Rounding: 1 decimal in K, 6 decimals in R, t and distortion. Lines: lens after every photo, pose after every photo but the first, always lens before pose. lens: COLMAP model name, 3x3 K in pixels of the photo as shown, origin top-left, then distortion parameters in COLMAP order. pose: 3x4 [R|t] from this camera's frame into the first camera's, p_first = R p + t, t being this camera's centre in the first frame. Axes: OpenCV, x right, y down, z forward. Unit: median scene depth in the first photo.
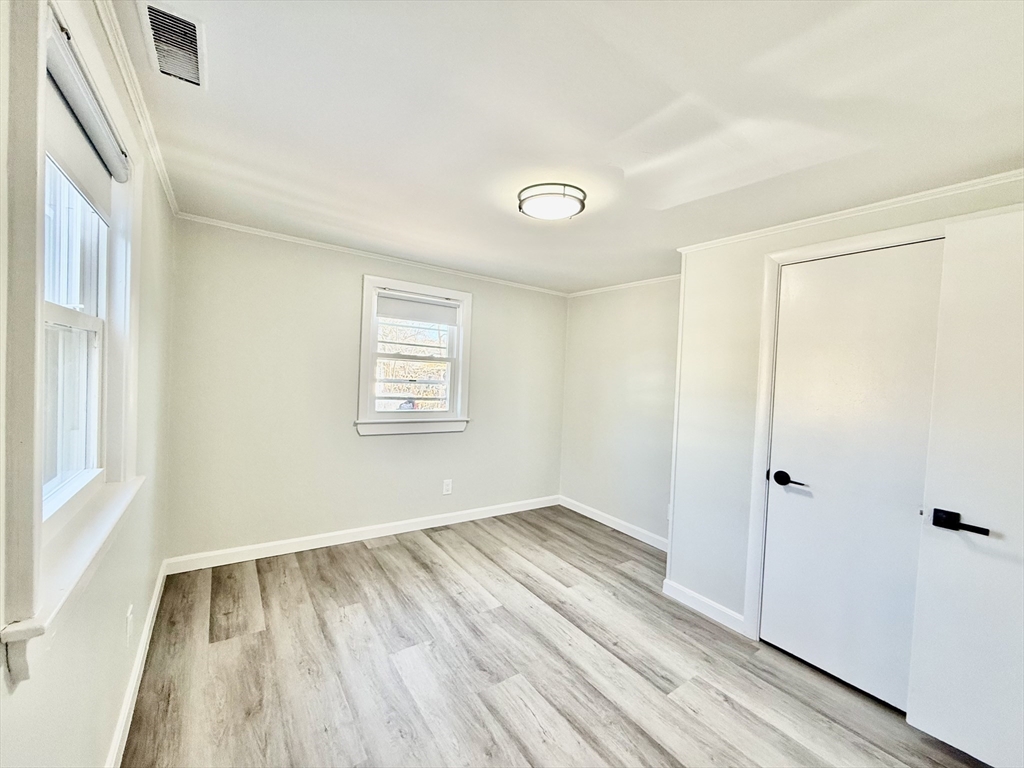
lens RADIAL K [[407.8, 0, 511.0], [0, 407.8, 383.7], [0, 0, 1]] dist [0.000526, -0.000196]
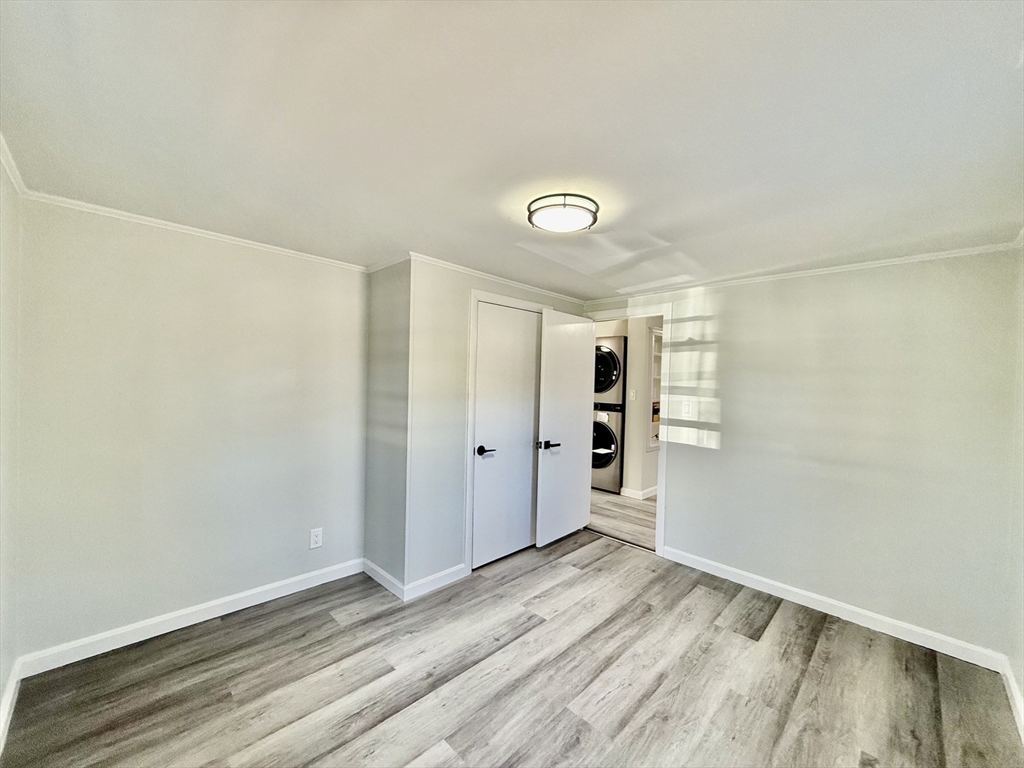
lens RADIAL K [[407.8, 0, 506.8], [0, 407.8, 383.2], [0, 0, 1]] dist [0.000526, -0.000196]
pose [[-0.167265, -0.058485, 0.984176, -0.612075], [-0.006662, 0.998283, 0.058191, -0.073247], [-0.985890, 0.003177, -0.167367, 0.931238]]
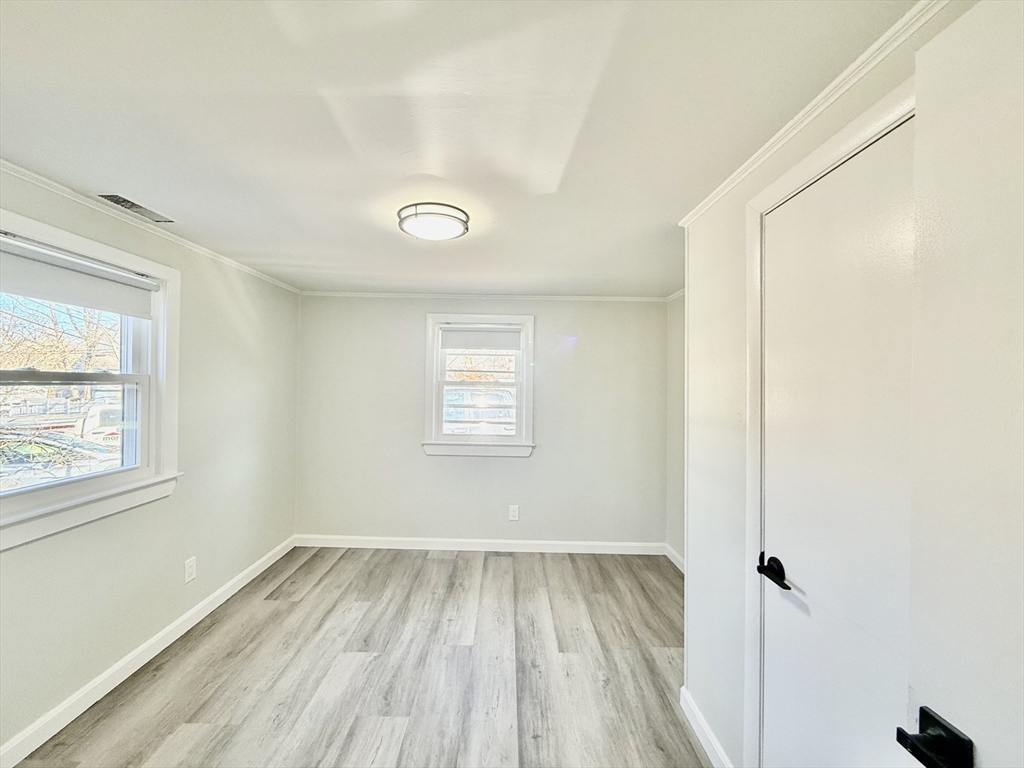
lens RADIAL K [[407.8, 0, 509.9], [0, 407.8, 384.3], [0, 0, 1]] dist [0.000526, -0.000196]
pose [[0.817636, -0.041054, -0.574270, 0.567649], [0.012167, 0.998464, -0.054056, -0.005619], [0.575607, 0.037211, 0.816880, 0.238520]]
